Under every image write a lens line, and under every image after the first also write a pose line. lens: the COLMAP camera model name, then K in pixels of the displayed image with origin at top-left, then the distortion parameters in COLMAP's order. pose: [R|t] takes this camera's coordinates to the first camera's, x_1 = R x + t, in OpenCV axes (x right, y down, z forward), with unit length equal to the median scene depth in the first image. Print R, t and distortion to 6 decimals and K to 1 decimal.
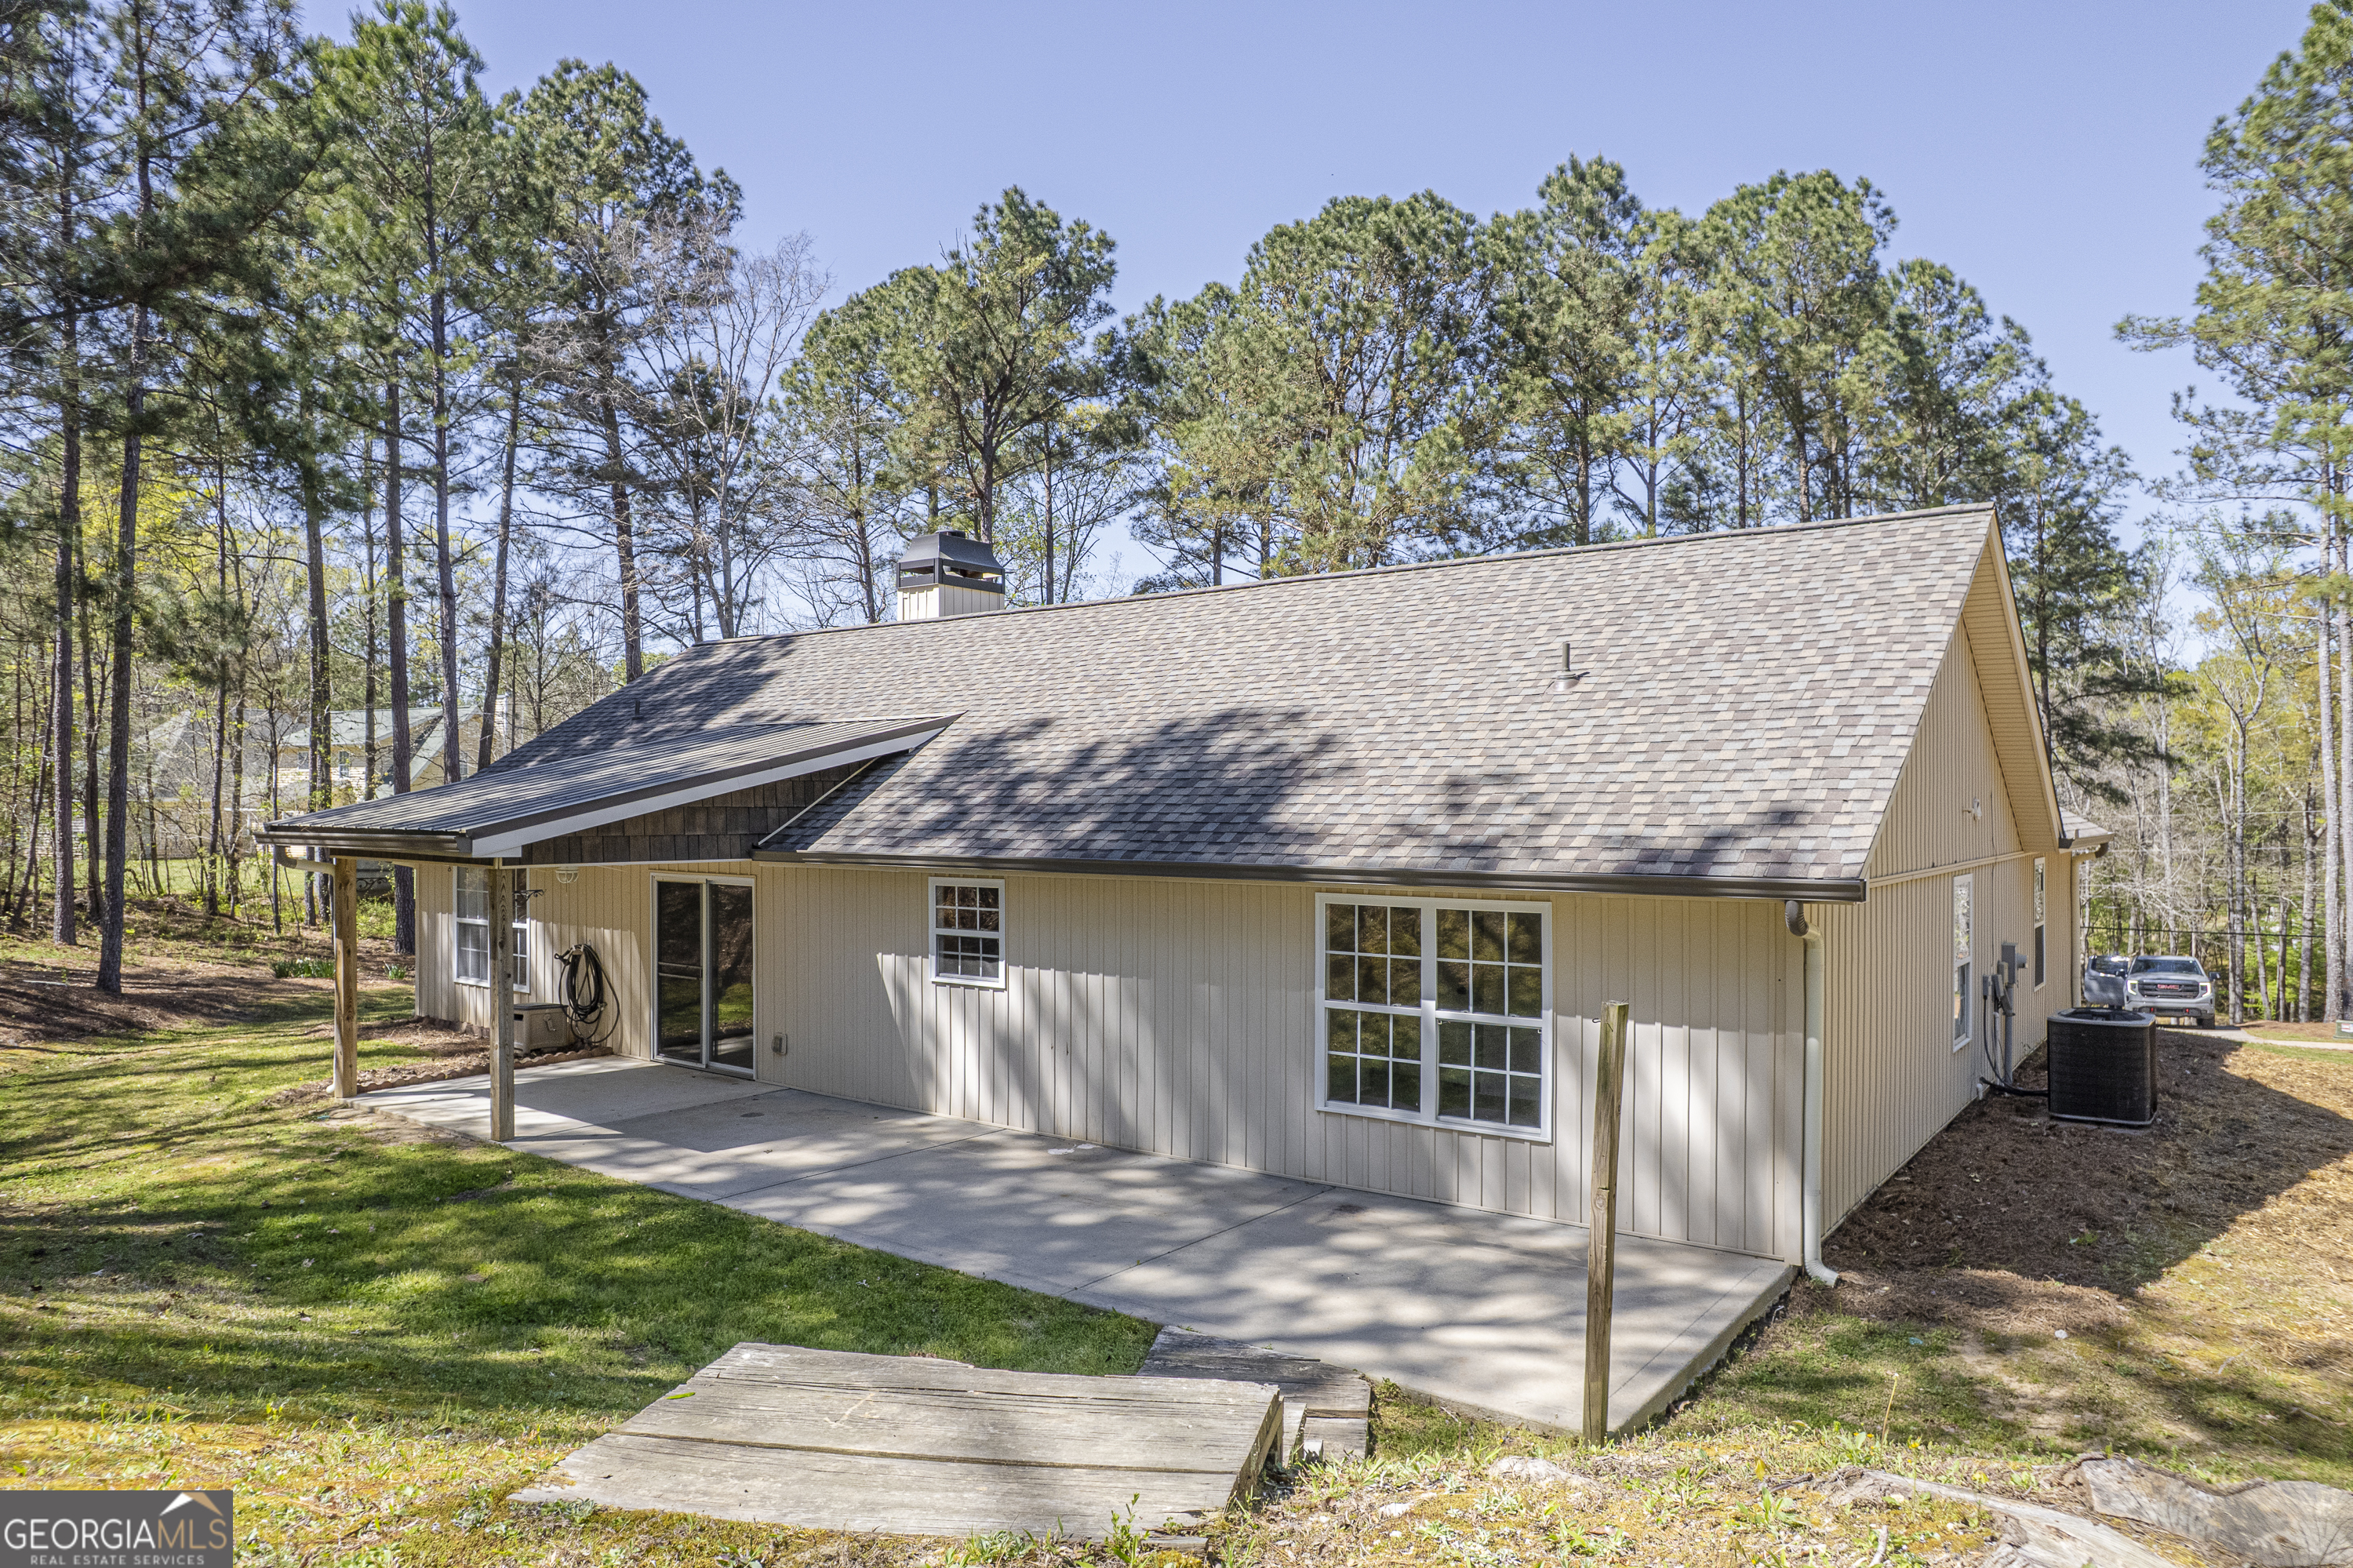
lens RADIAL K [[1515.5, 0, 1195.8], [0, 1515.5, 762.9], [0, 0, 1]] dist [-0.081982, 0.070957]
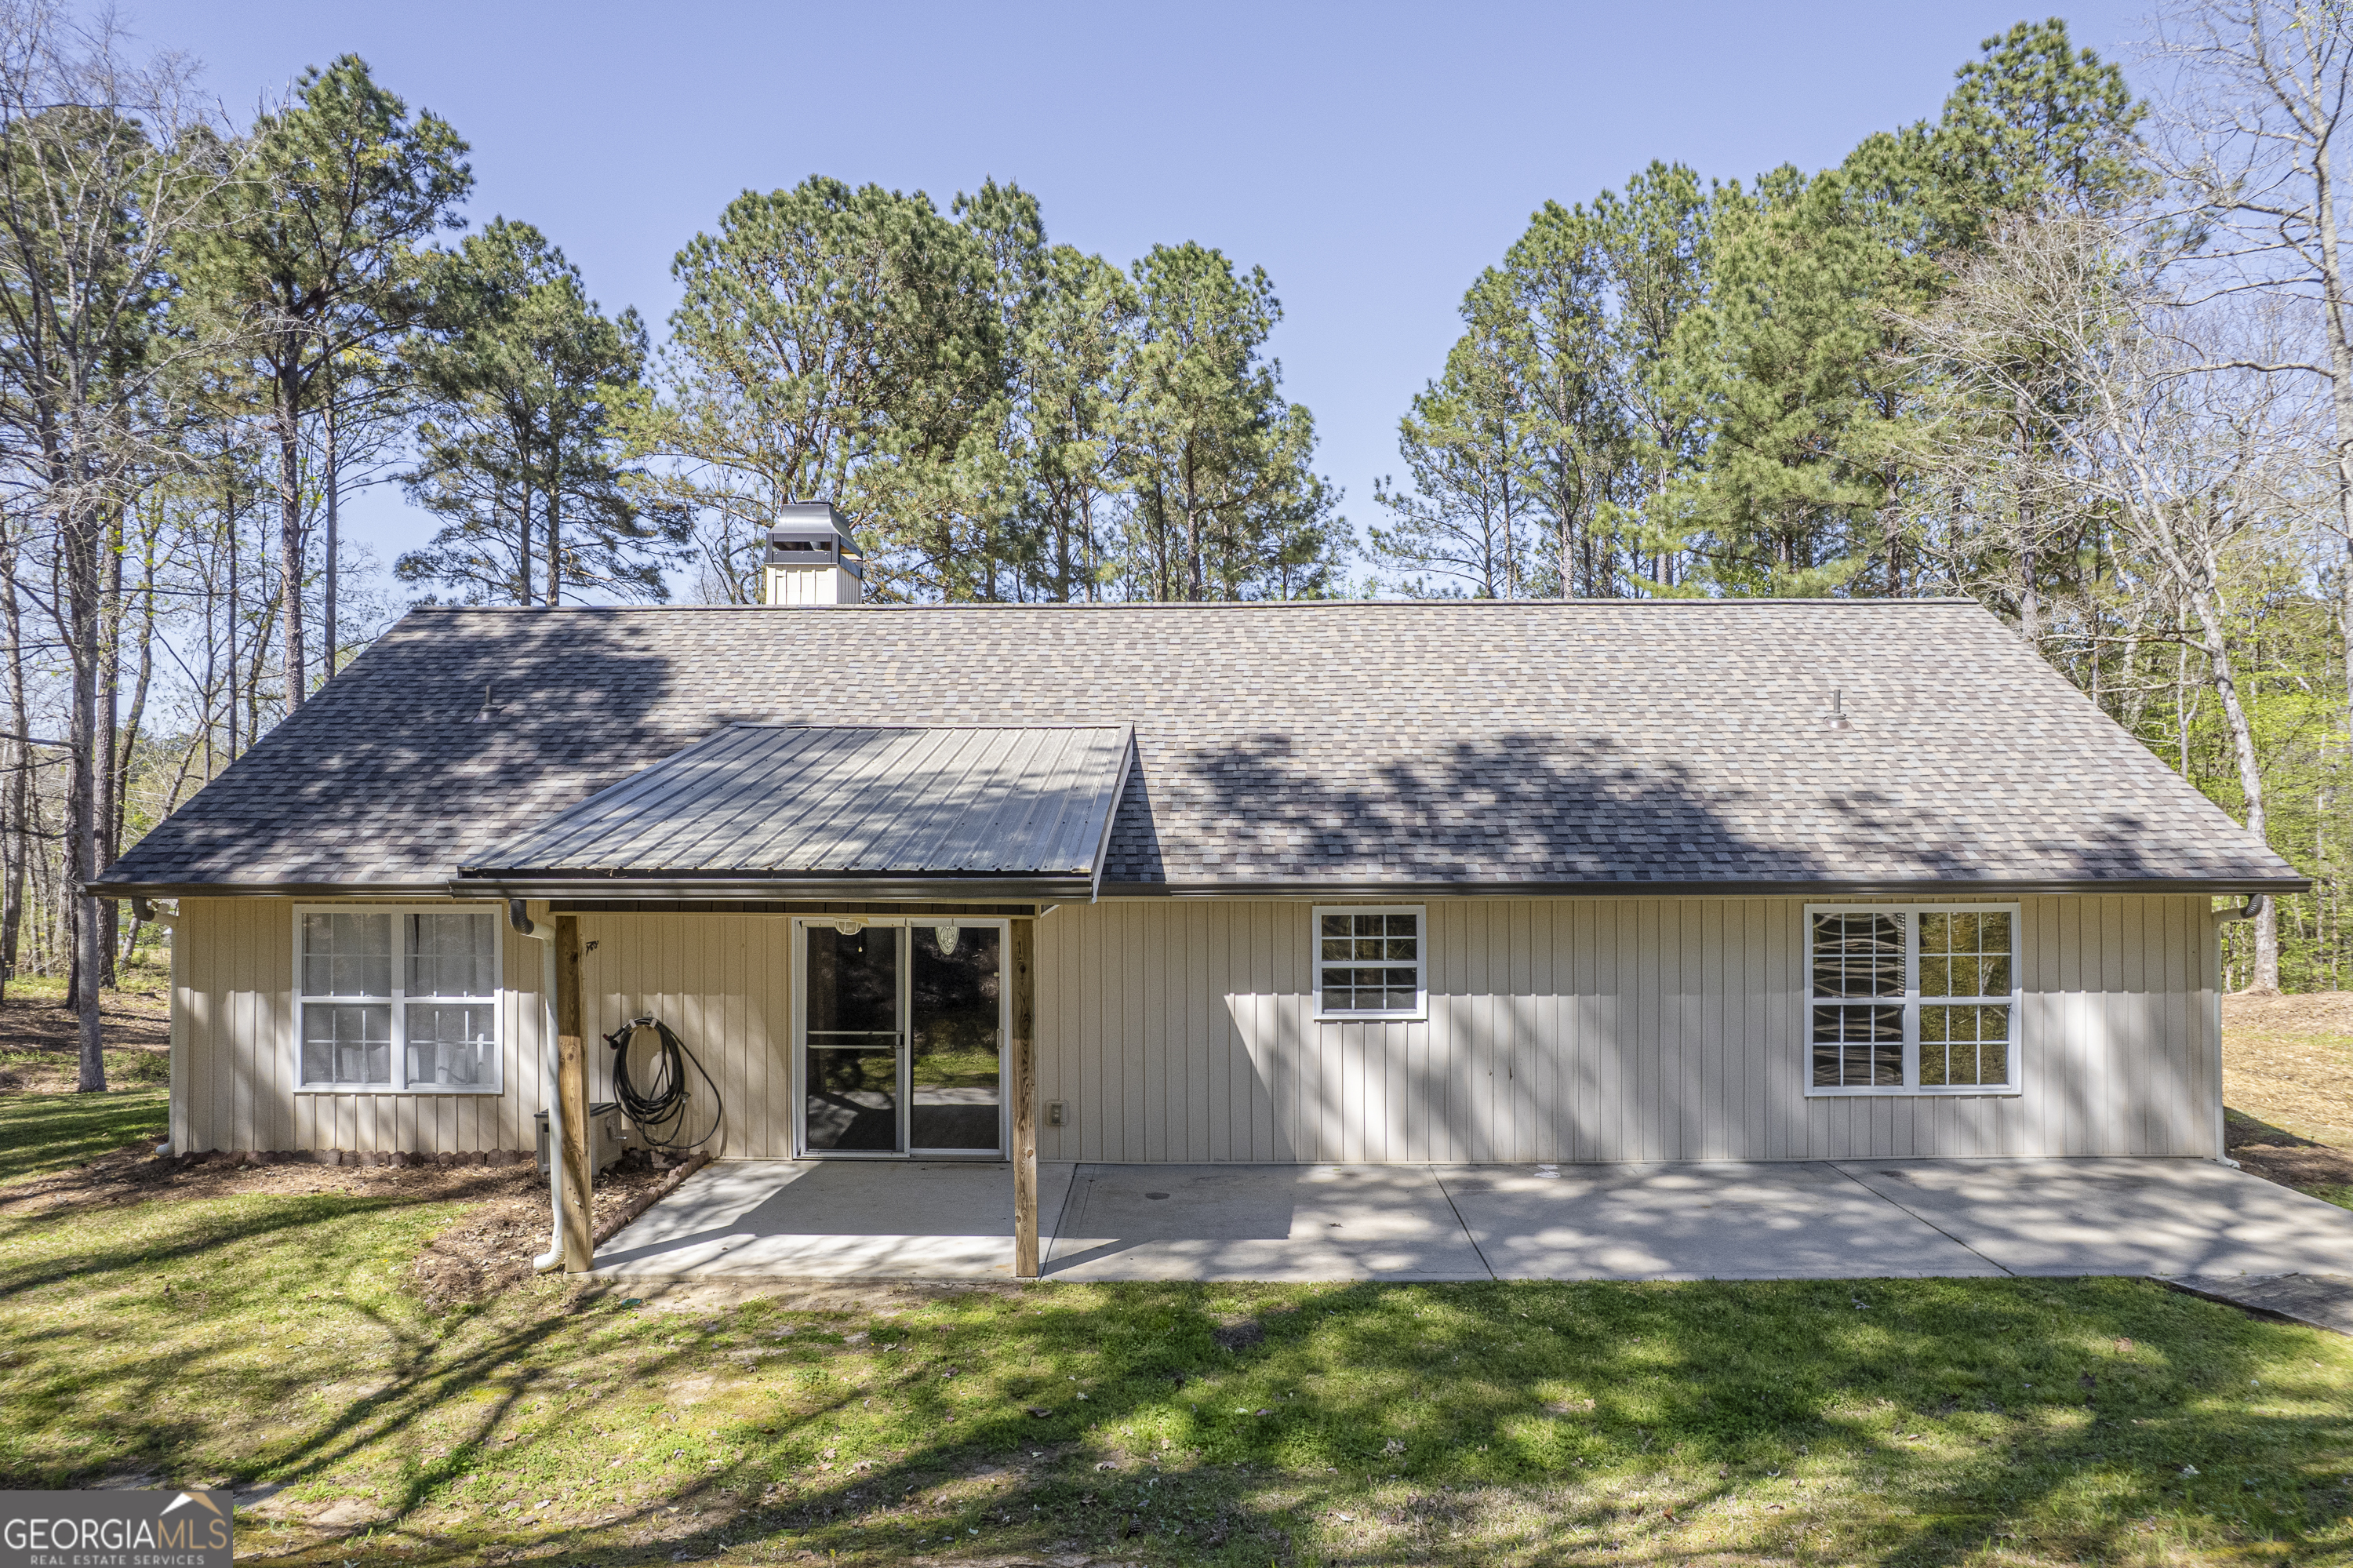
lens RADIAL K [[1515.5, 0, 1172.2], [0, 1515.5, 788.6], [0, 0, 1]] dist [-0.081982, 0.070957]
pose [[0.799359, 0.007269, 0.600809, -0.539929], [-0.015394, 0.999846, 0.008385, -0.001257], [-0.600656, -0.015952, 0.799348, 0.218624]]
